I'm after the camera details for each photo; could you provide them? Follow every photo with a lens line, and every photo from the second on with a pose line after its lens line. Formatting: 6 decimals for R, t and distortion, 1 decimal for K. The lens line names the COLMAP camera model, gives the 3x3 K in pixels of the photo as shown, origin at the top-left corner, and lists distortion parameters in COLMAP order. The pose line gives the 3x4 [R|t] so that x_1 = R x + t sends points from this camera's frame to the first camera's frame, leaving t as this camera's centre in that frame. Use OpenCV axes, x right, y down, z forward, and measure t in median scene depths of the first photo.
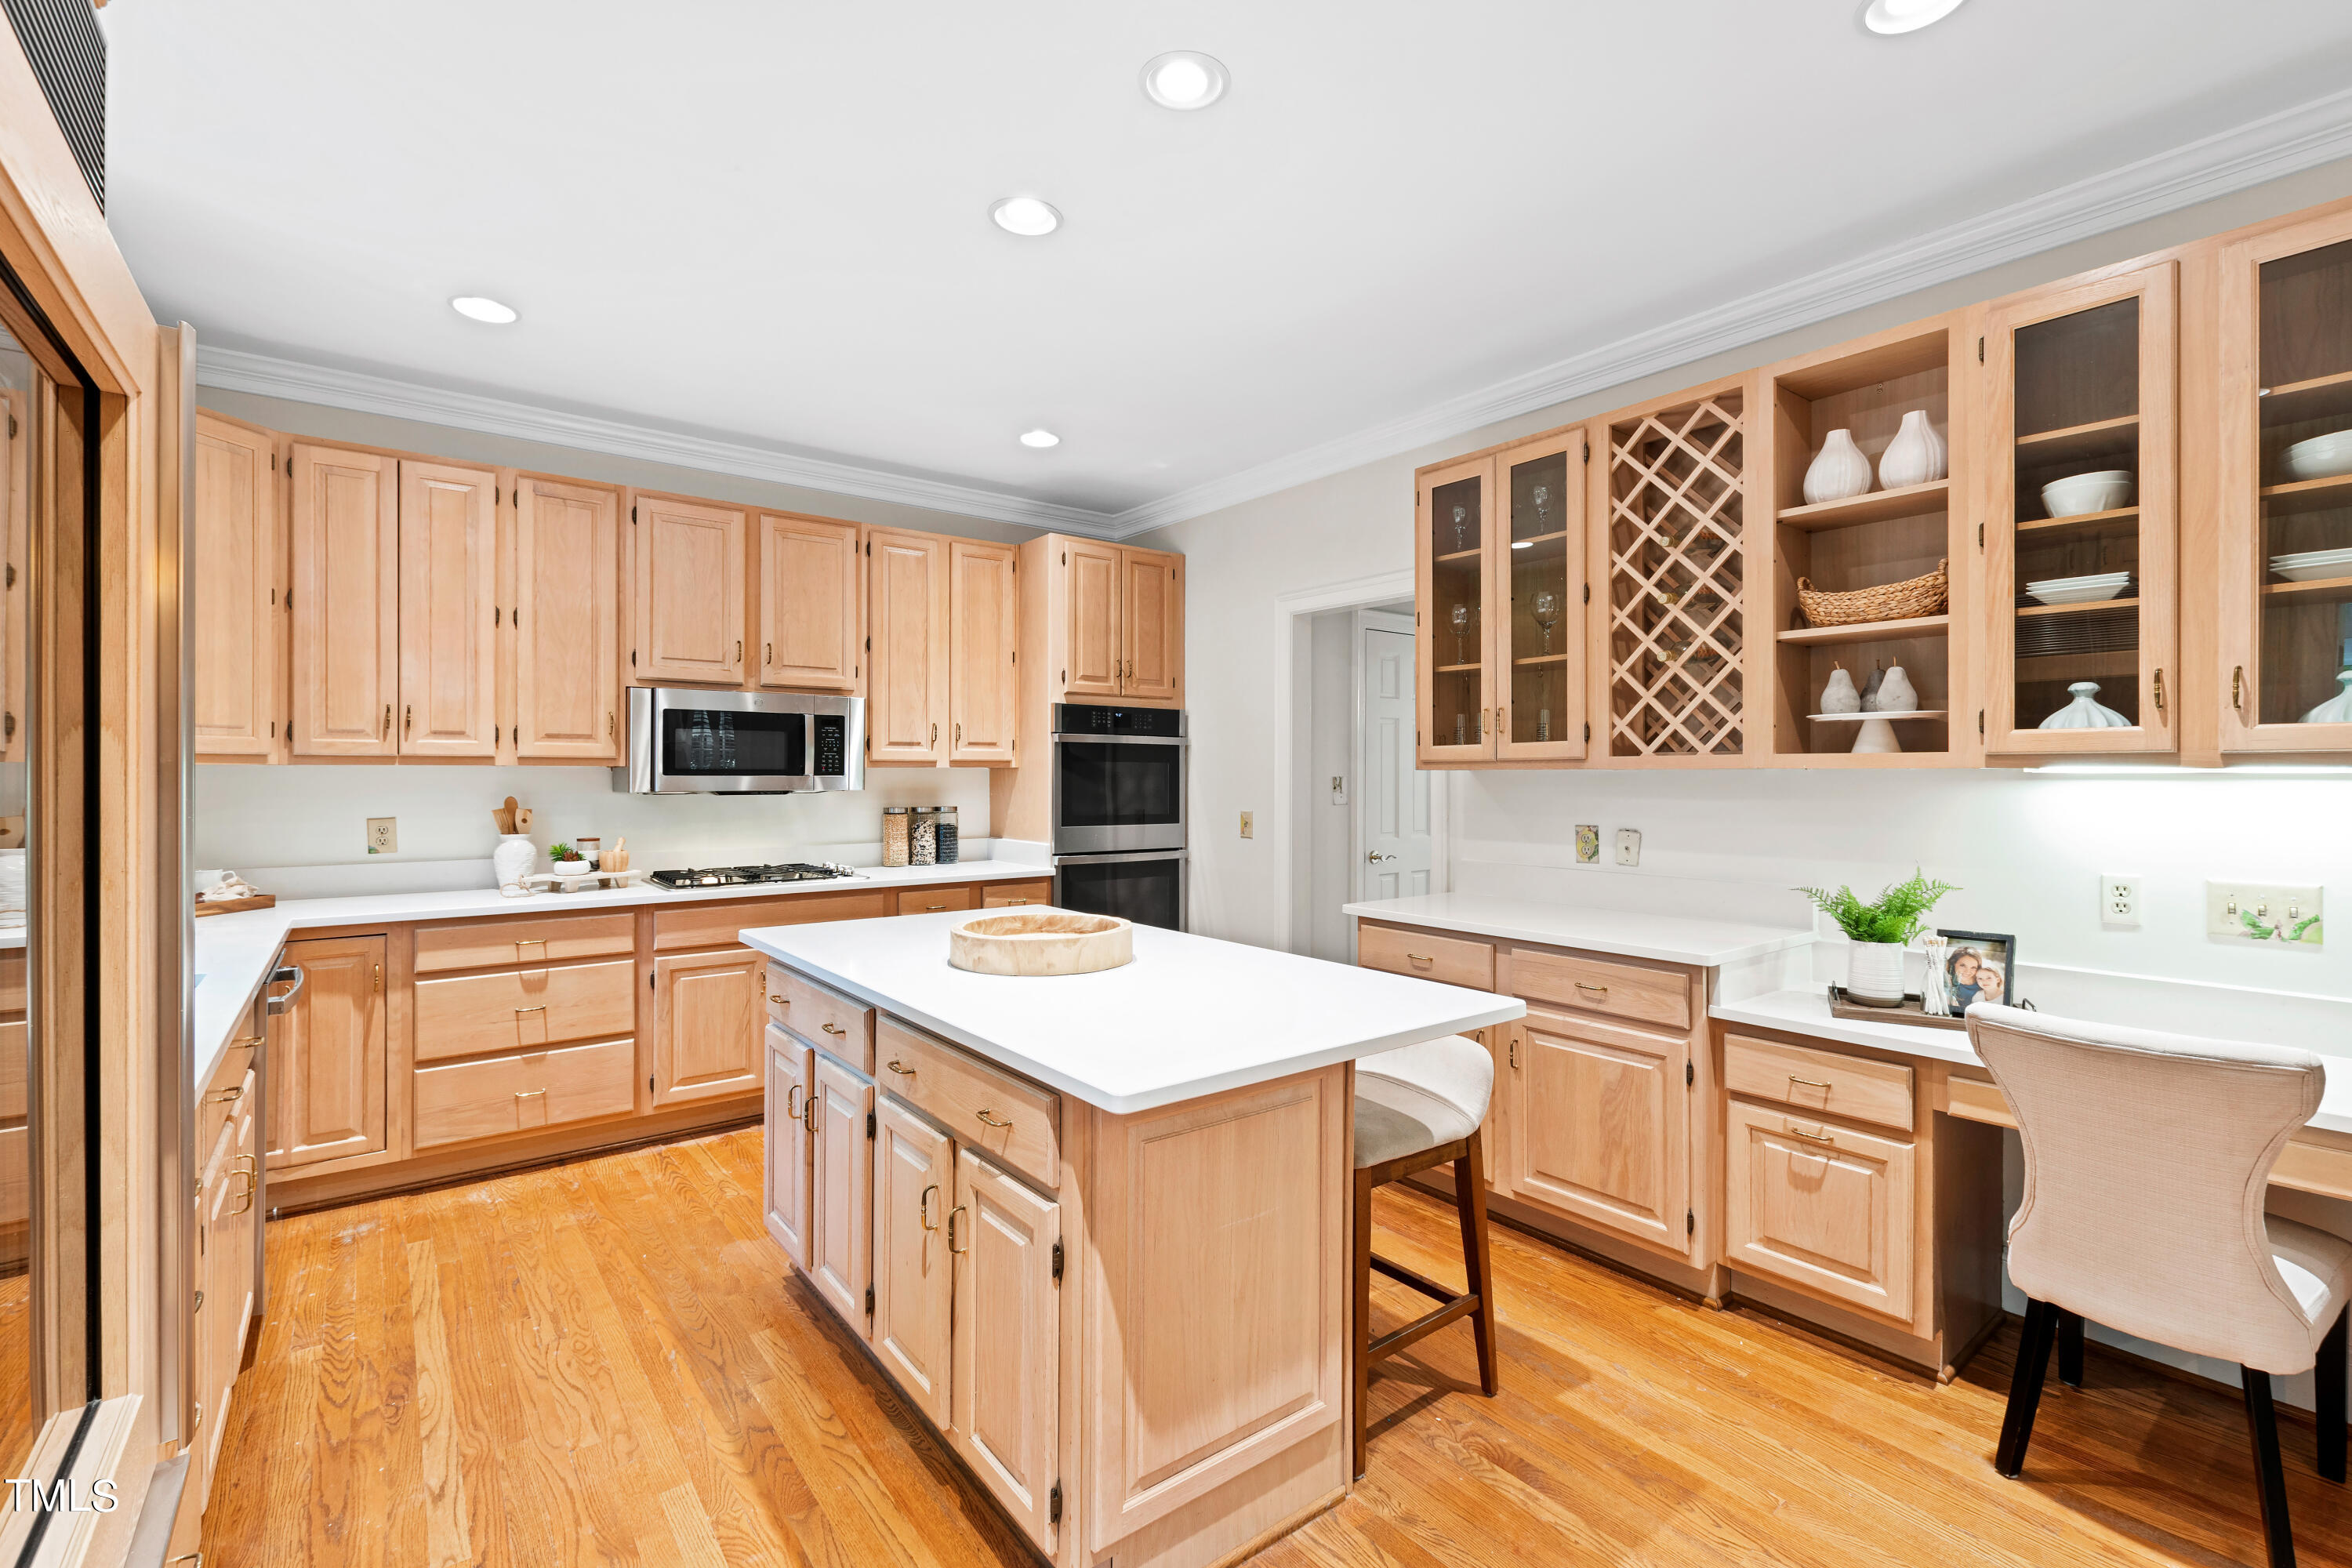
lens RADIAL K [[1031.0, 0, 1160.2], [0, 1031.0, 778.5], [0, 0, 1]] dist [0.012811, -0.005414]
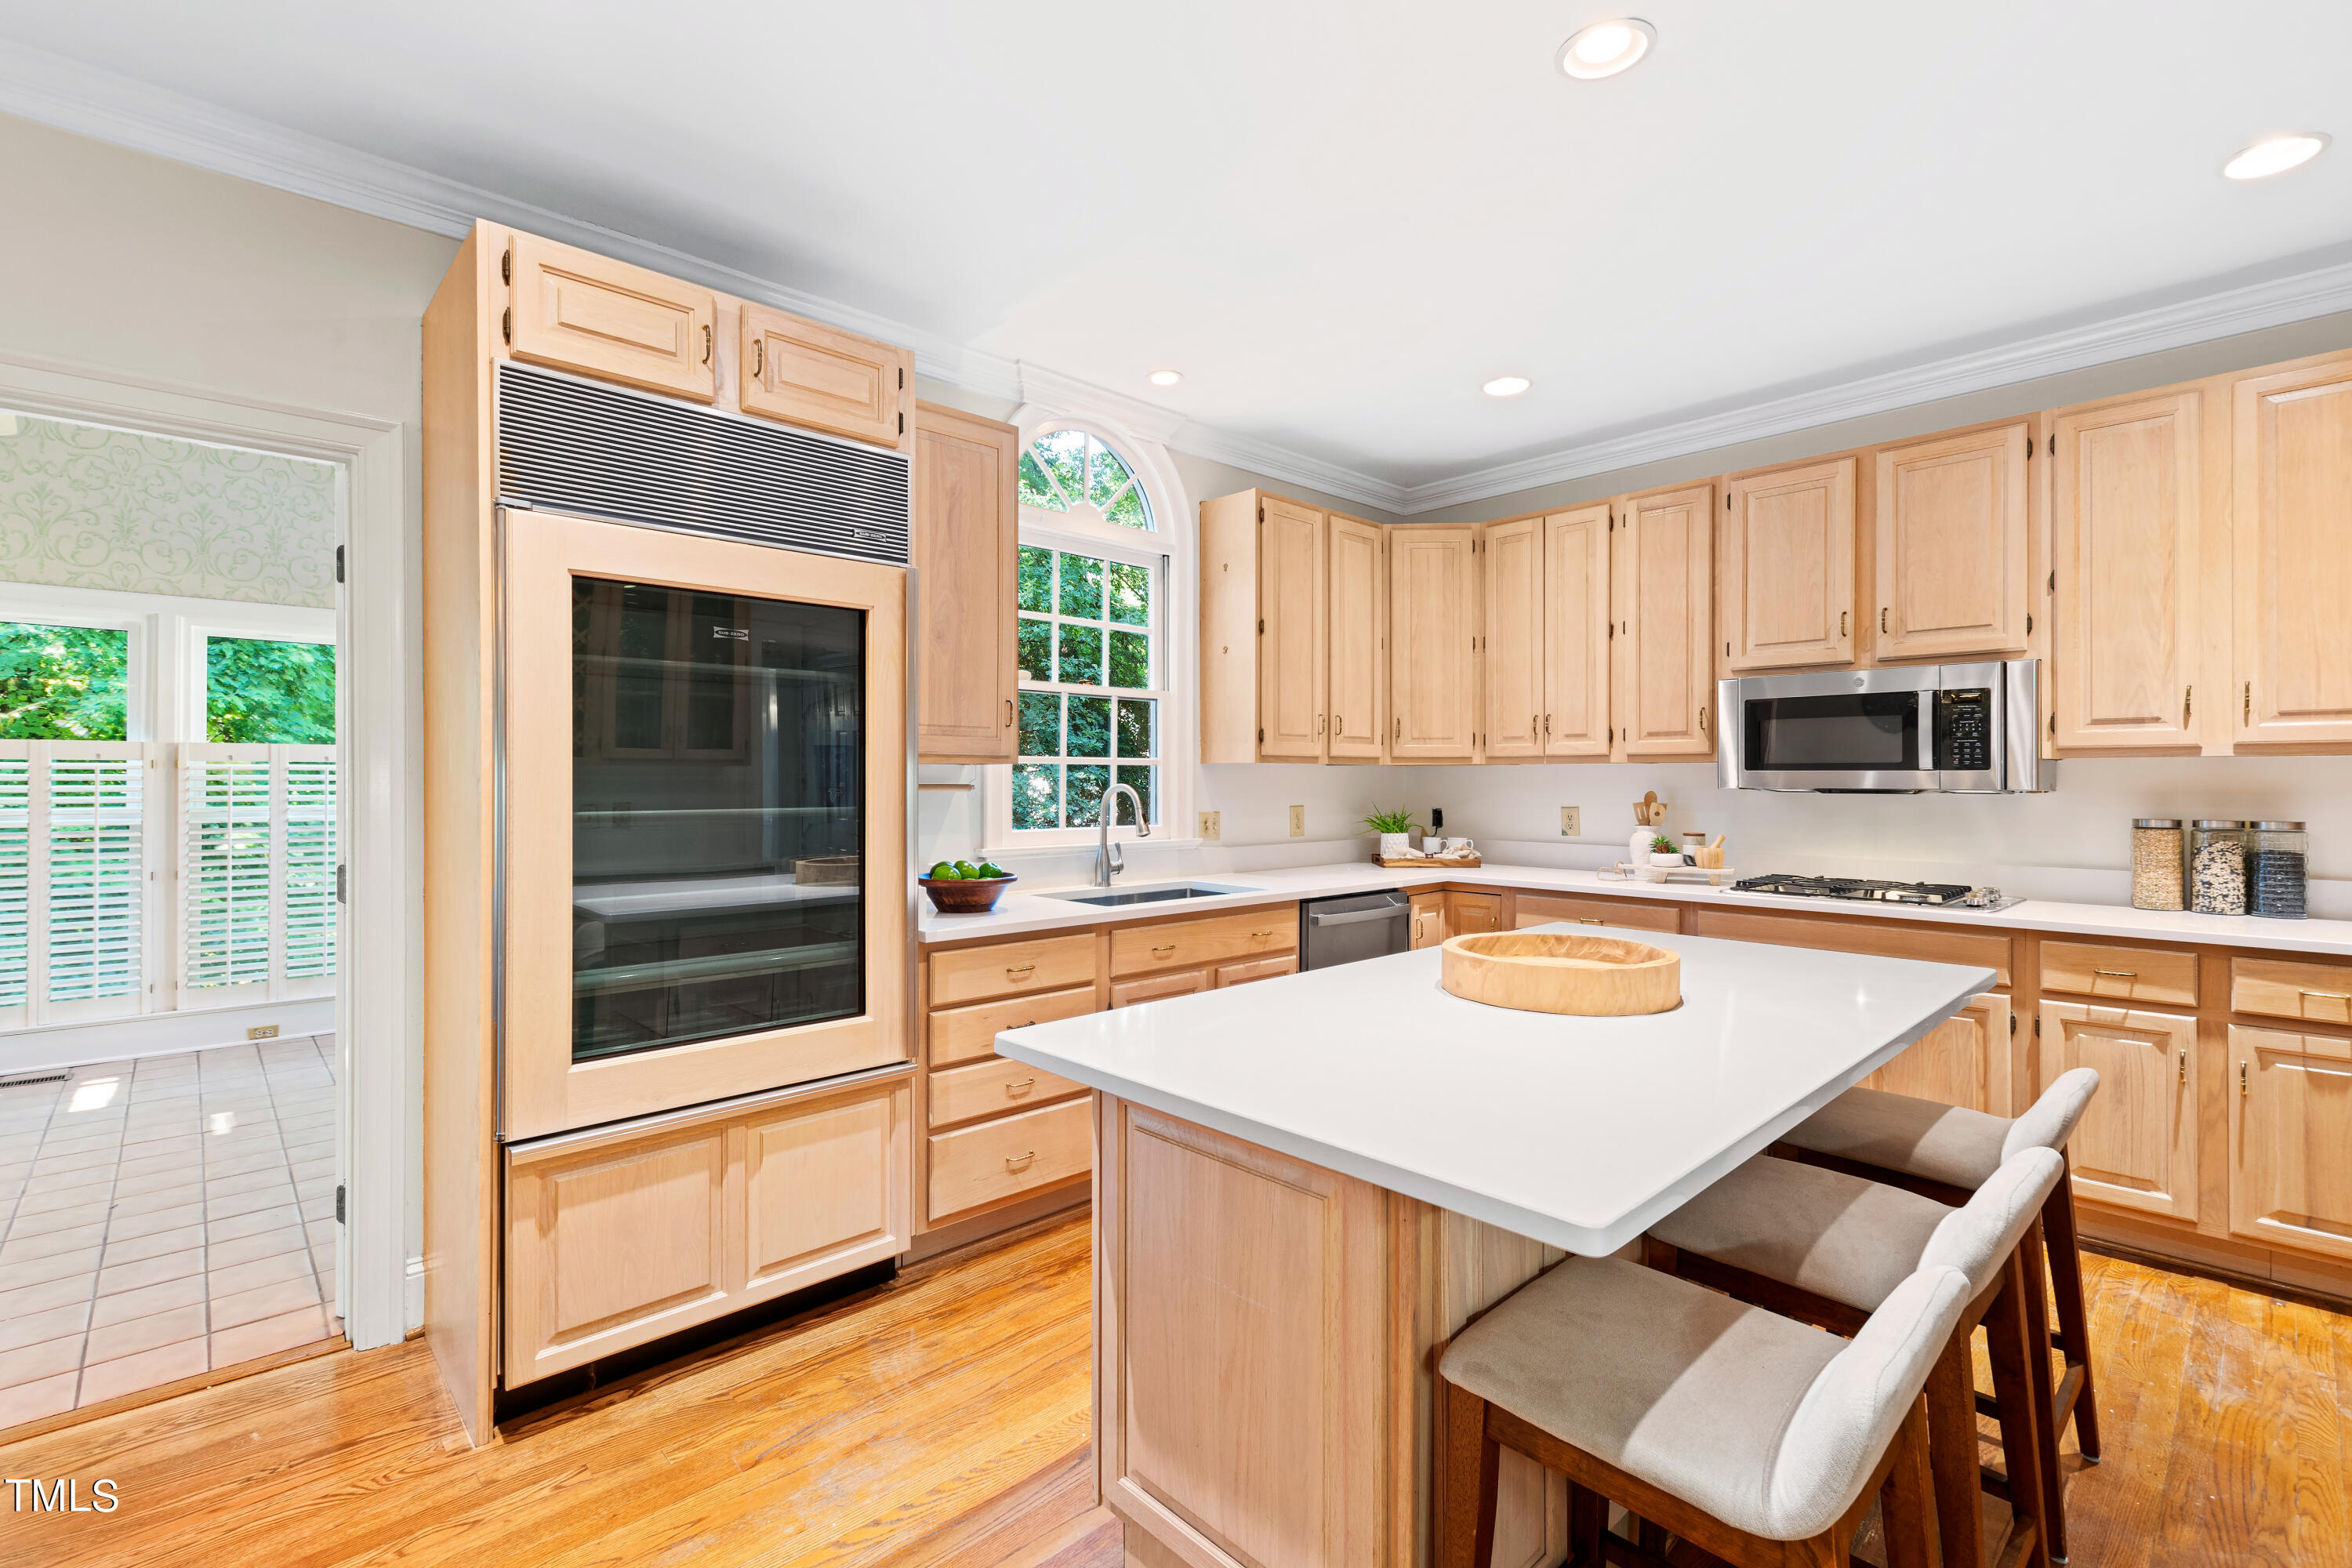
lens RADIAL K [[1031.0, 0, 1173.6], [0, 1031.0, 775.1], [0, 0, 1]] dist [0.012811, -0.005414]
pose [[0.106261, -0.002431, -0.994335, 0.394875], [-0.004268, 0.999987, -0.002901, 0.005965], [0.994329, 0.004552, 0.106250, 0.377153]]
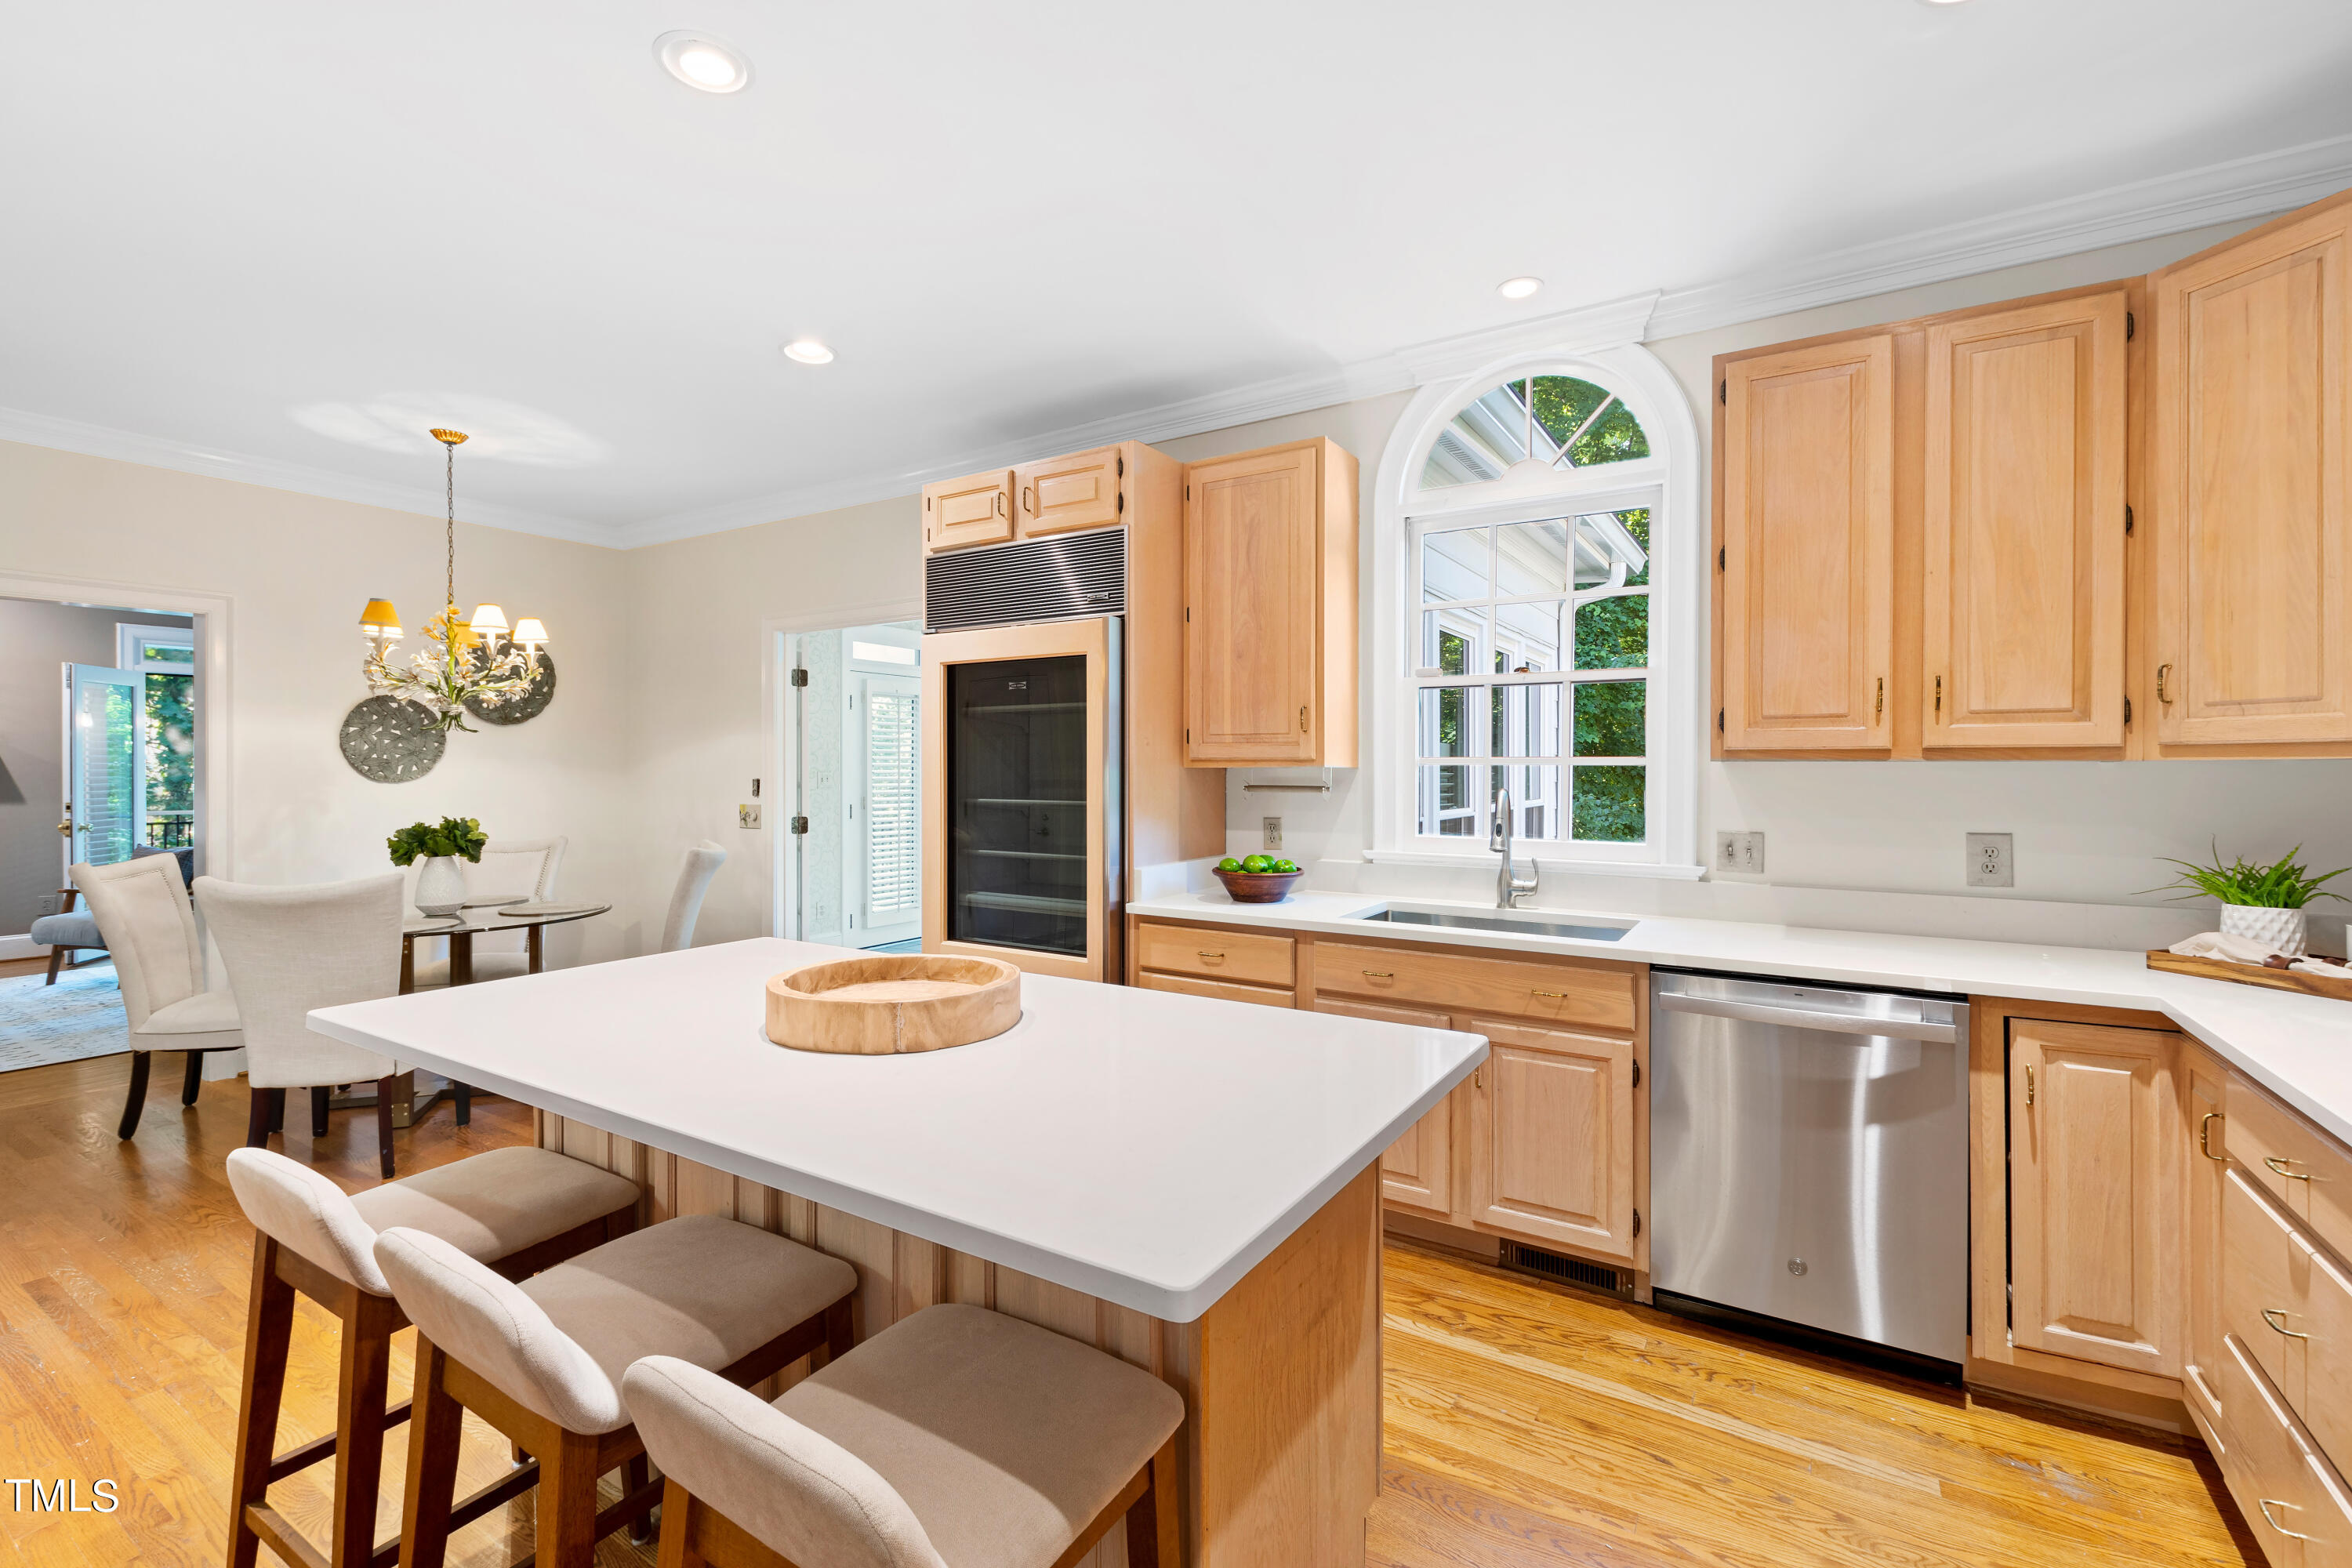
lens RADIAL K [[1031.0, 0, 1185.2], [0, 1031.0, 776.1], [0, 0, 1]] dist [0.012811, -0.005414]
pose [[-0.932555, -0.001471, -0.361024, -0.026524], [-0.004404, 0.999964, 0.007303, -0.003172], [0.361000, 0.008400, -0.932528, 1.078262]]
